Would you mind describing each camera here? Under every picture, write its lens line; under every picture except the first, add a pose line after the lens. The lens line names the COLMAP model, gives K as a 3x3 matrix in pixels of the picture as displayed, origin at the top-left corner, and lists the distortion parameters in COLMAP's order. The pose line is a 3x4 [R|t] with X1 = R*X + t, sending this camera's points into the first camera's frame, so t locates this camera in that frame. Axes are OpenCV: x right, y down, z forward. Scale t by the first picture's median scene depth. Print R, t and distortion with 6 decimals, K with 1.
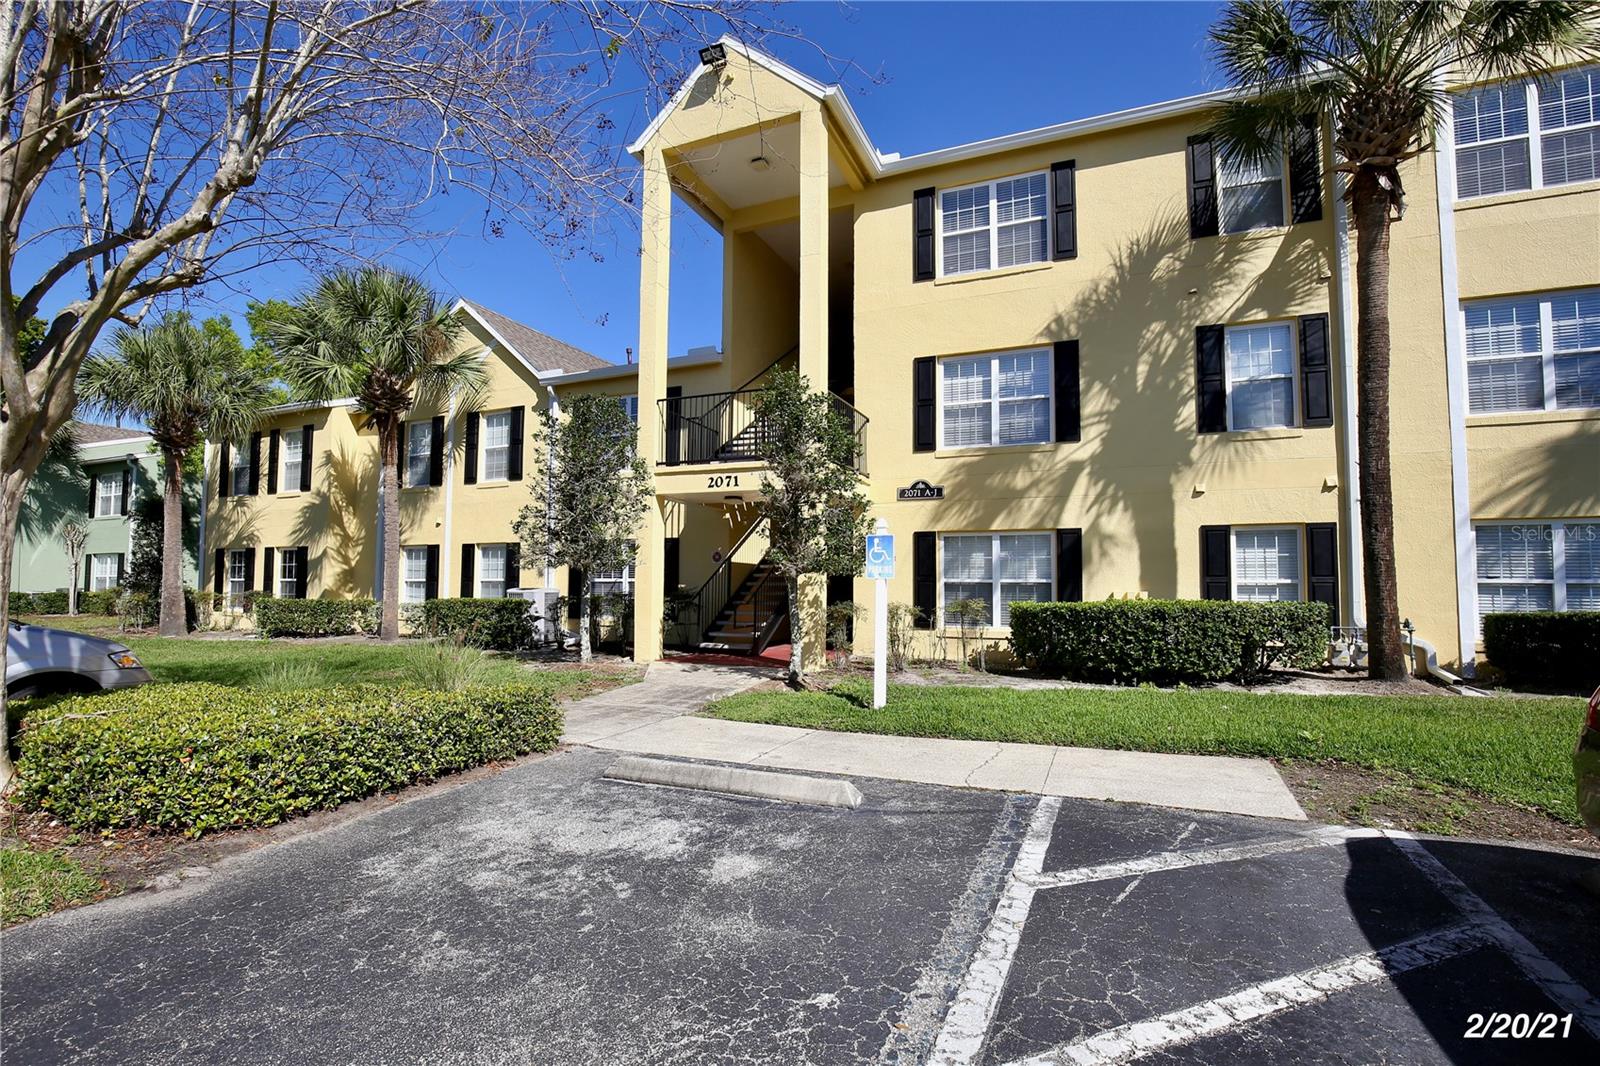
lens RADIAL K [[743.3, 0, 799.6], [0, 743.3, 542.3], [0, 0, 1]] dist [-0.027225, 0.004576]
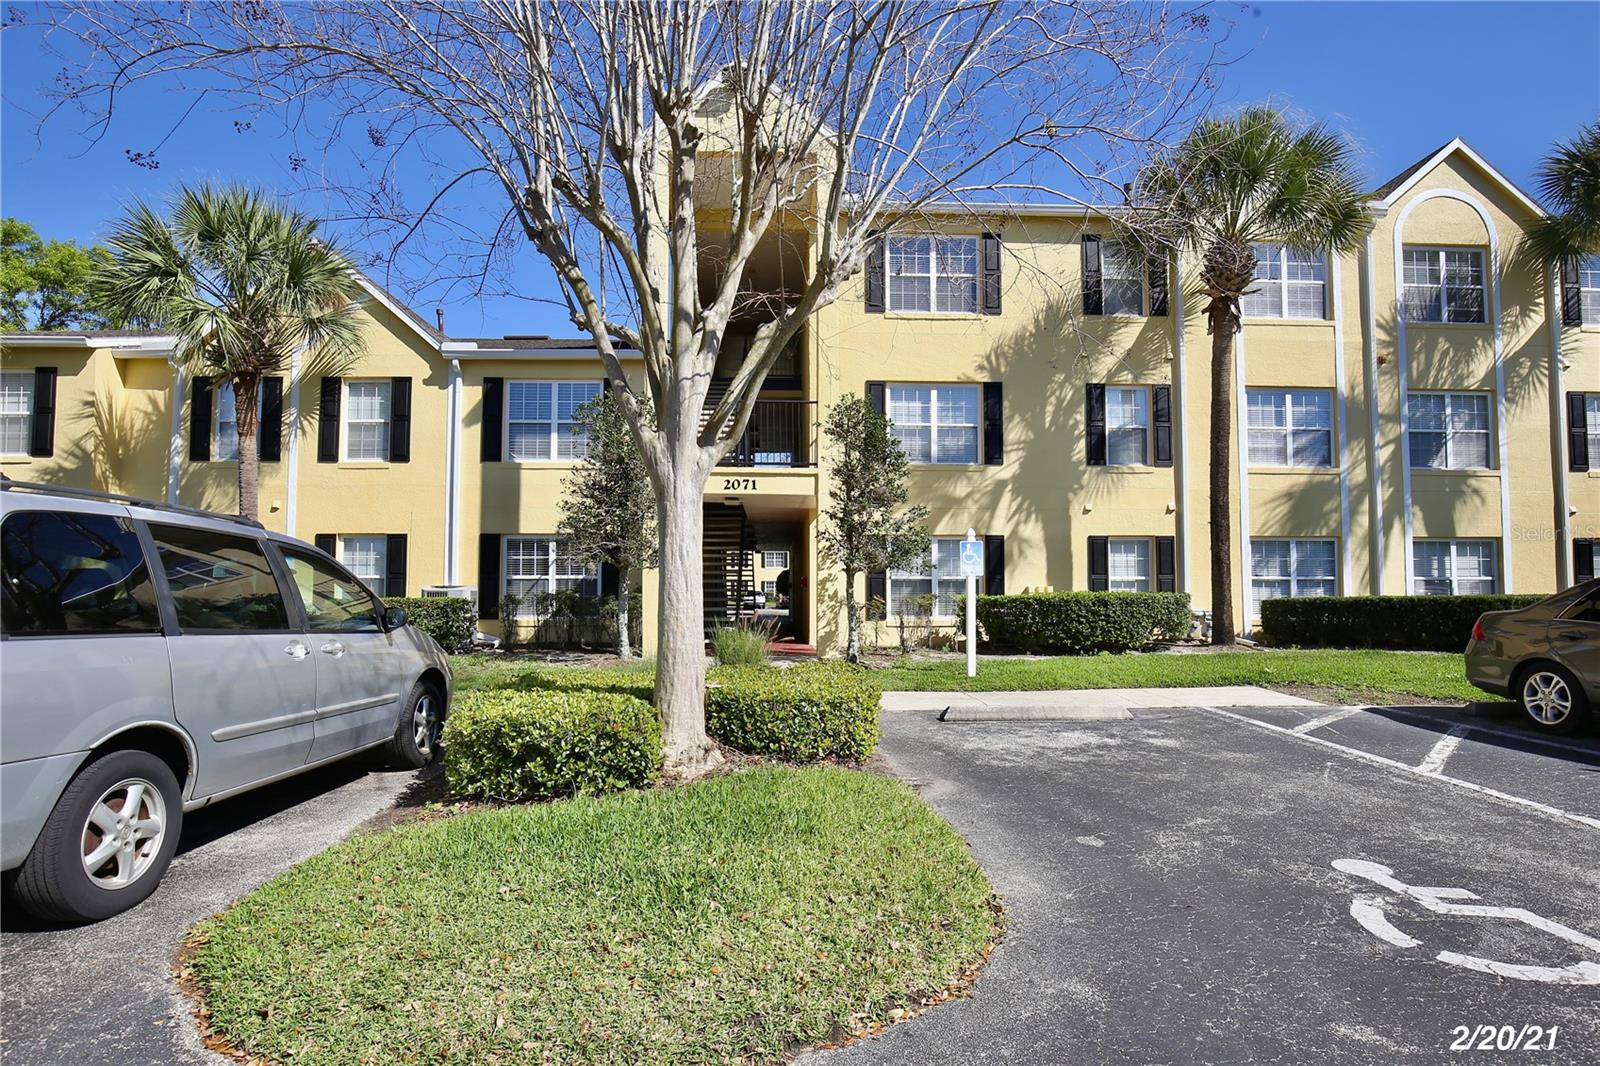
lens RADIAL K [[849.5, 0, 797.8], [0, 849.5, 526.2], [0, 0, 1]] dist [-0.012730, -0.000269]
pose [[0.904769, 0.026001, 0.425108, -0.548515], [-0.021392, 0.999649, -0.015612, -0.004274], [-0.425365, 0.005031, 0.905008, -0.138378]]
